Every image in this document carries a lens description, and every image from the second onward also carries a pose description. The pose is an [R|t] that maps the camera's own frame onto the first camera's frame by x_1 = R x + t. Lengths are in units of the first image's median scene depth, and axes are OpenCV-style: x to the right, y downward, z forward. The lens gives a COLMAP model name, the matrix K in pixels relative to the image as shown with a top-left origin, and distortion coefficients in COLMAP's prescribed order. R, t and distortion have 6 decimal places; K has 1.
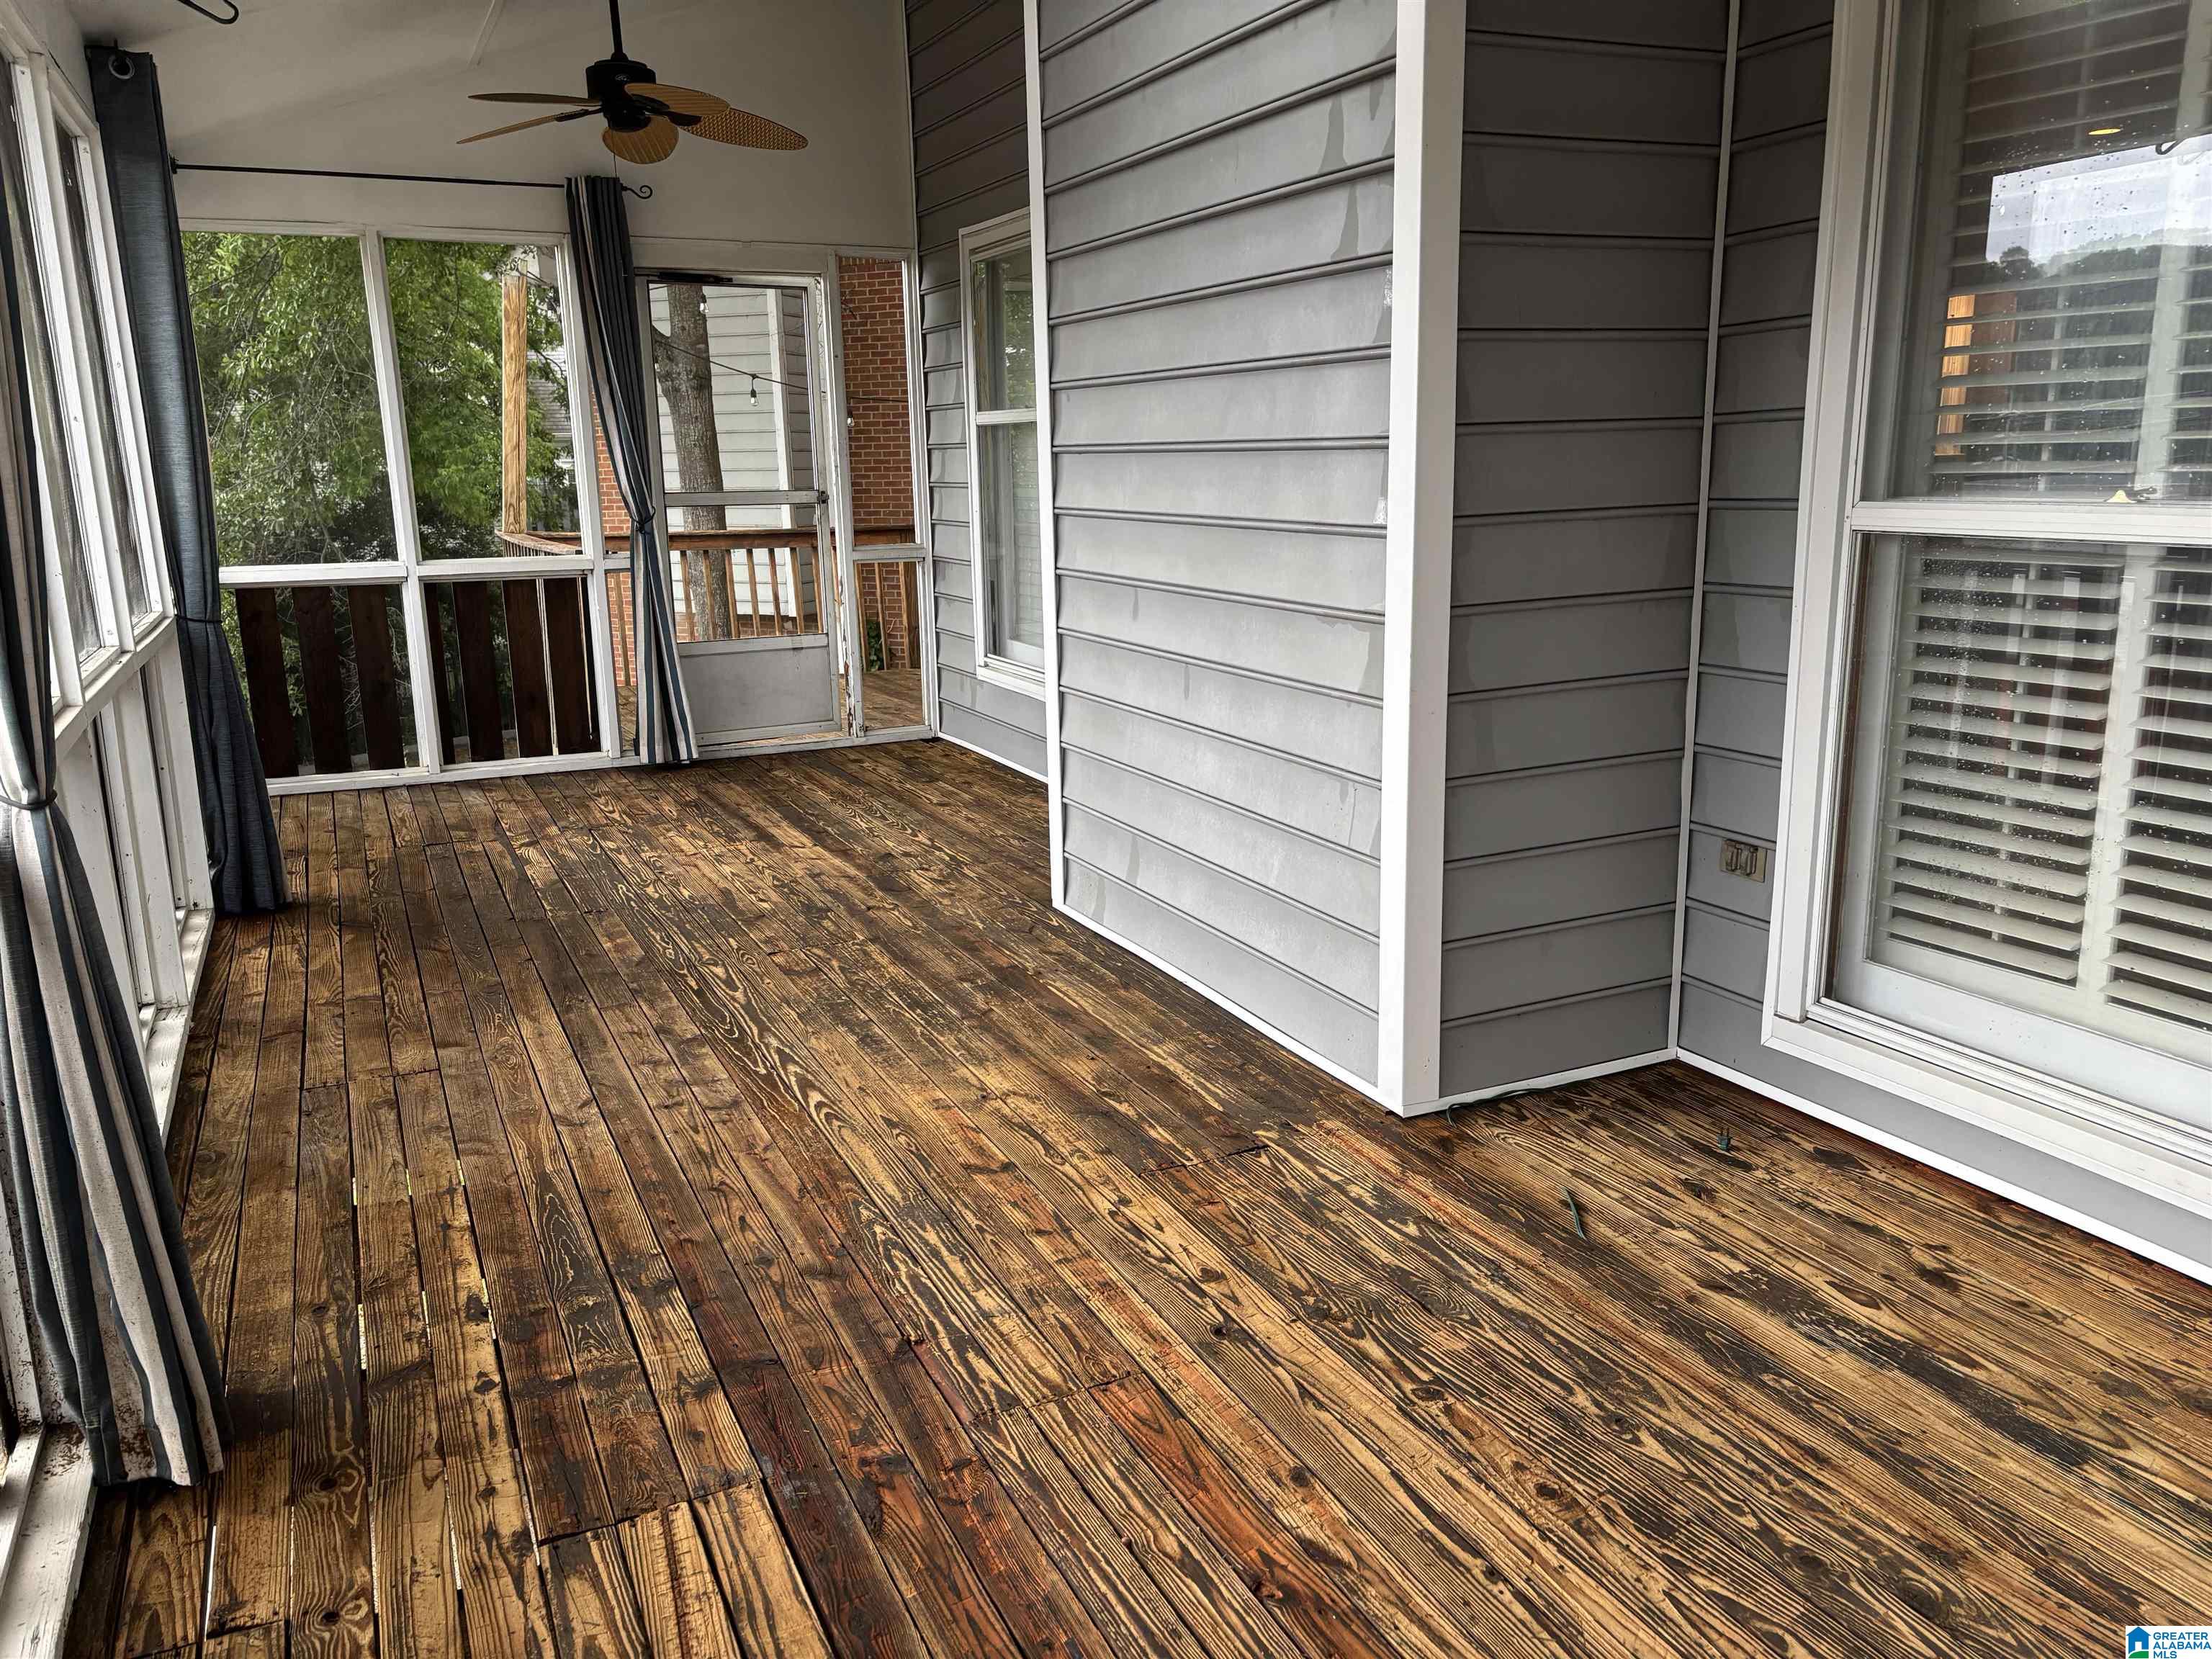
lens RADIAL K [[1662.5, 0, 1103.7], [0, 1662.5, 840.4], [0, 0, 1]] dist [0.013159, 0.002435]
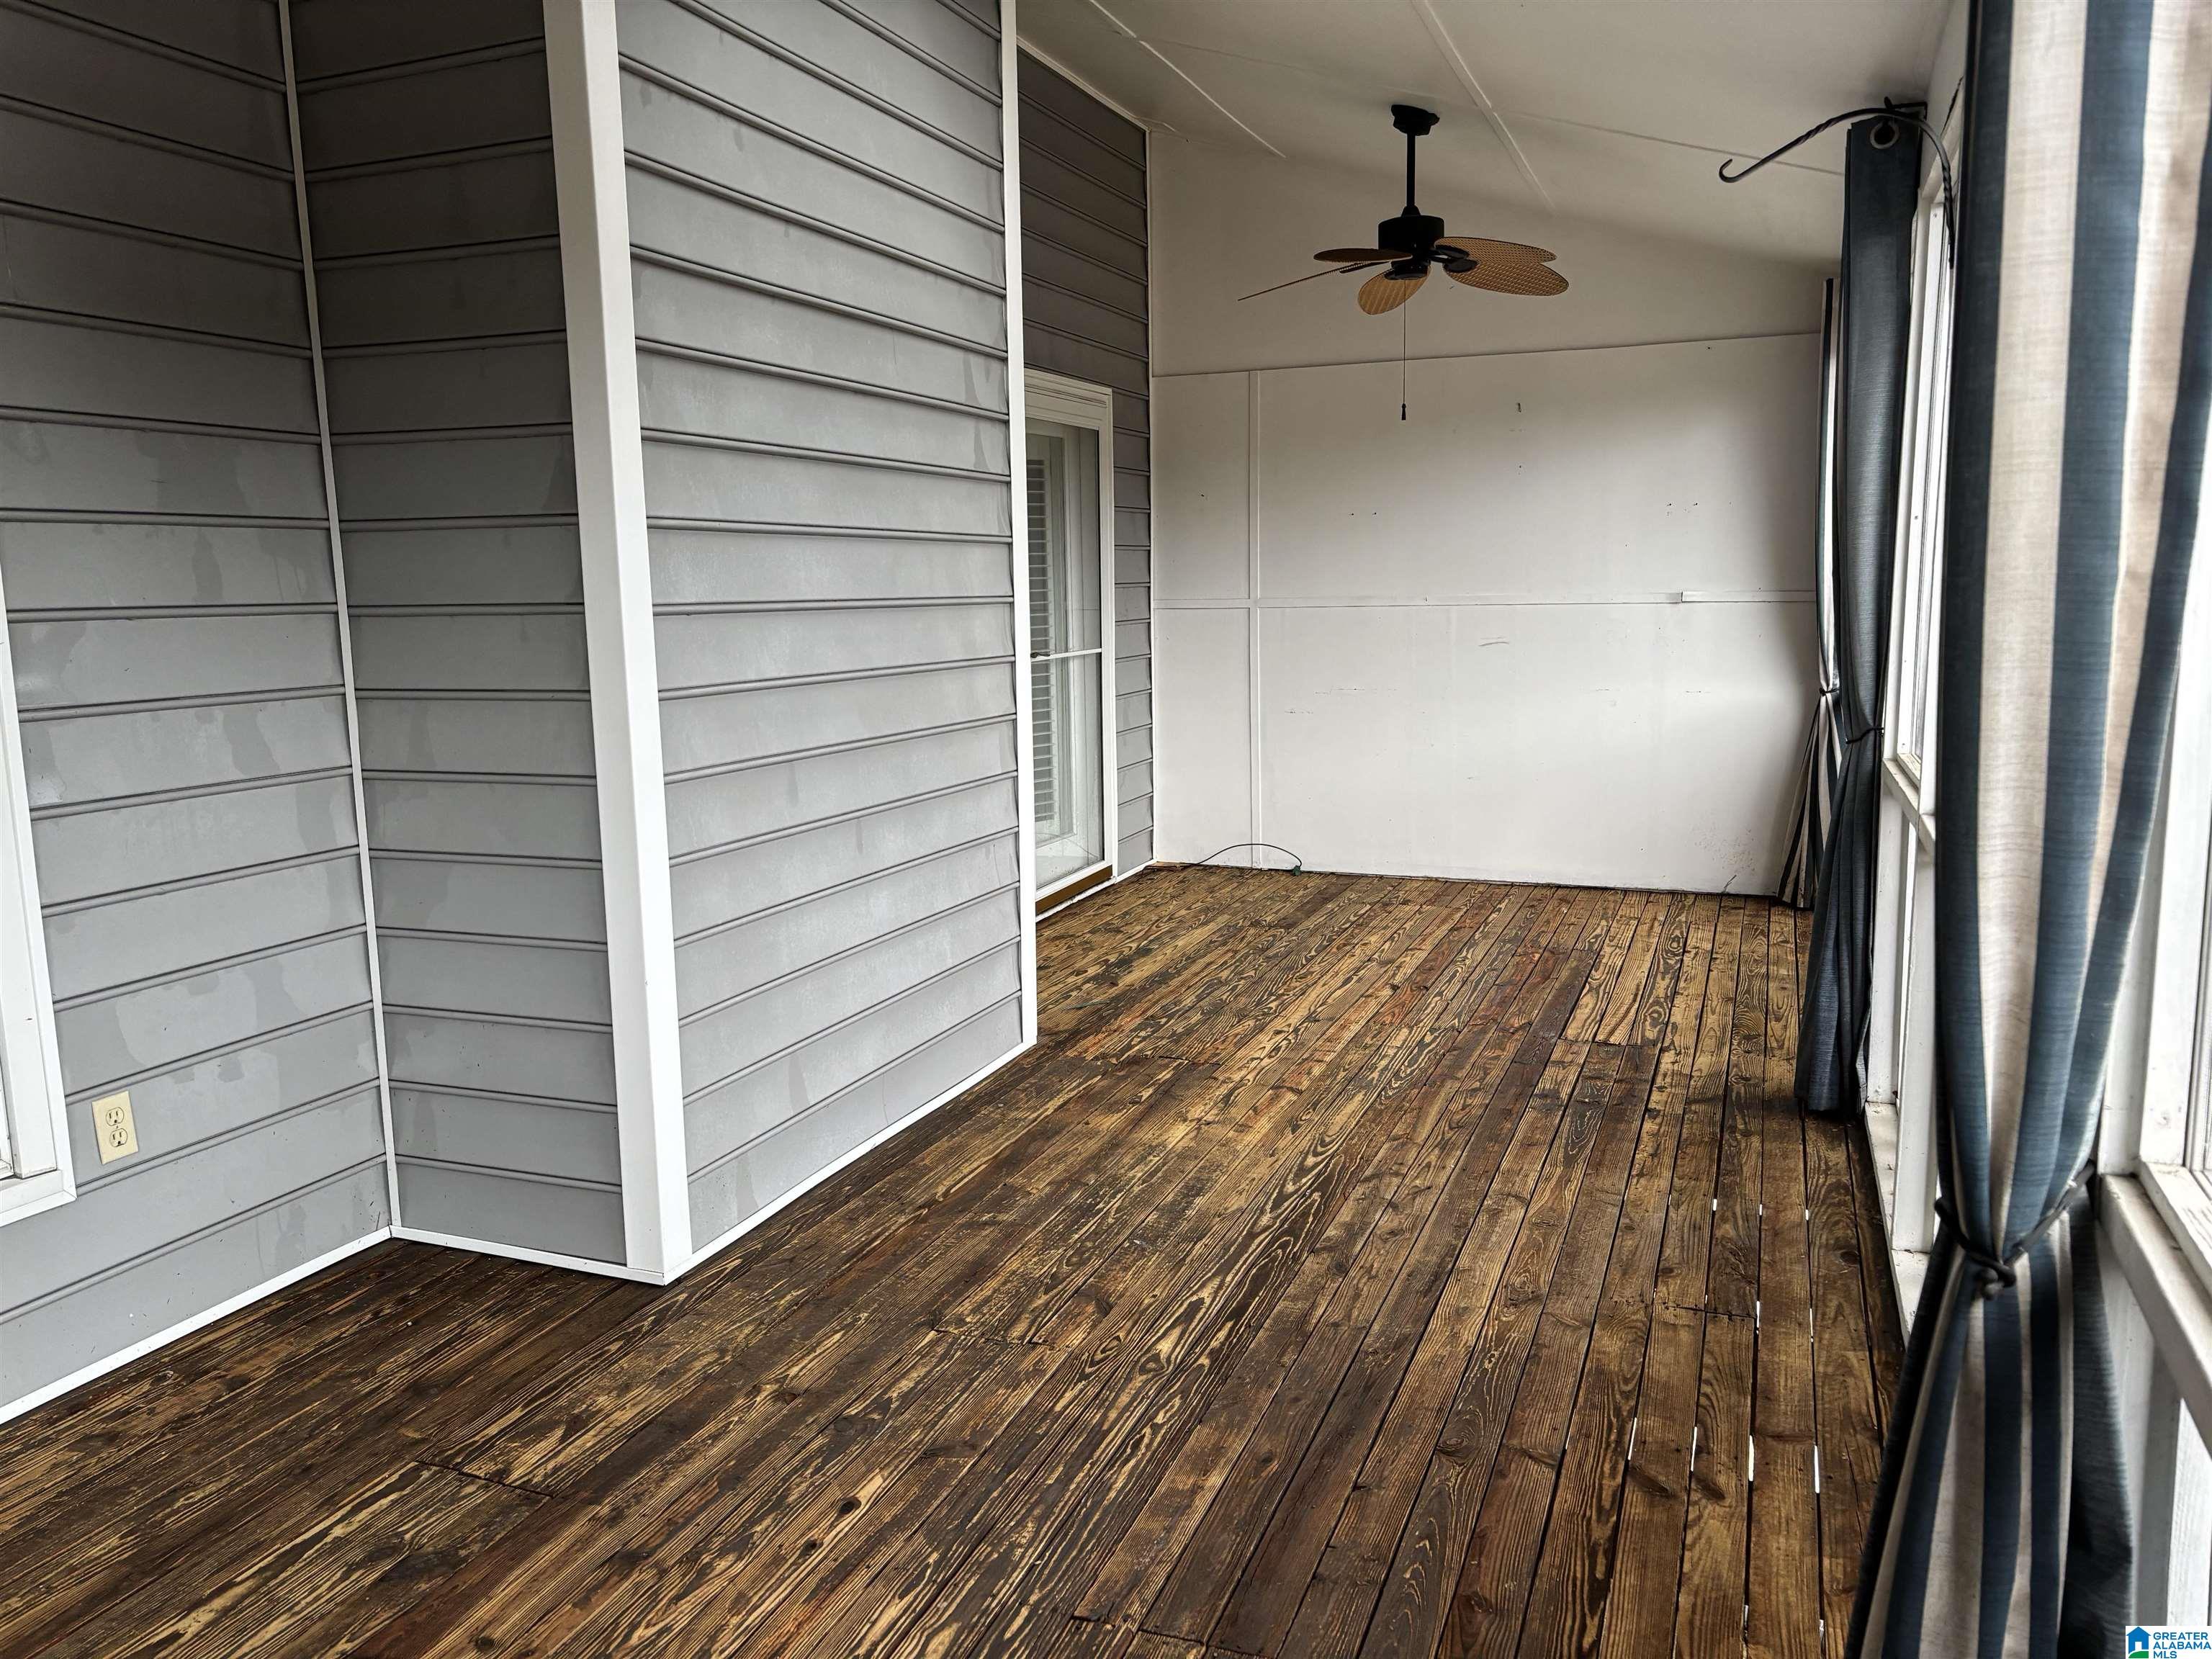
lens RADIAL K [[1662.5, 0, 1103.7], [0, 1662.5, 840.4], [0, 0, 1]] dist [0.013159, 0.002435]
pose [[-0.685007, -0.082822, 0.723814, -0.835450], [0.202215, 0.932865, 0.298115, -0.392924], [-0.699911, 0.350577, -0.622271, 1.650921]]
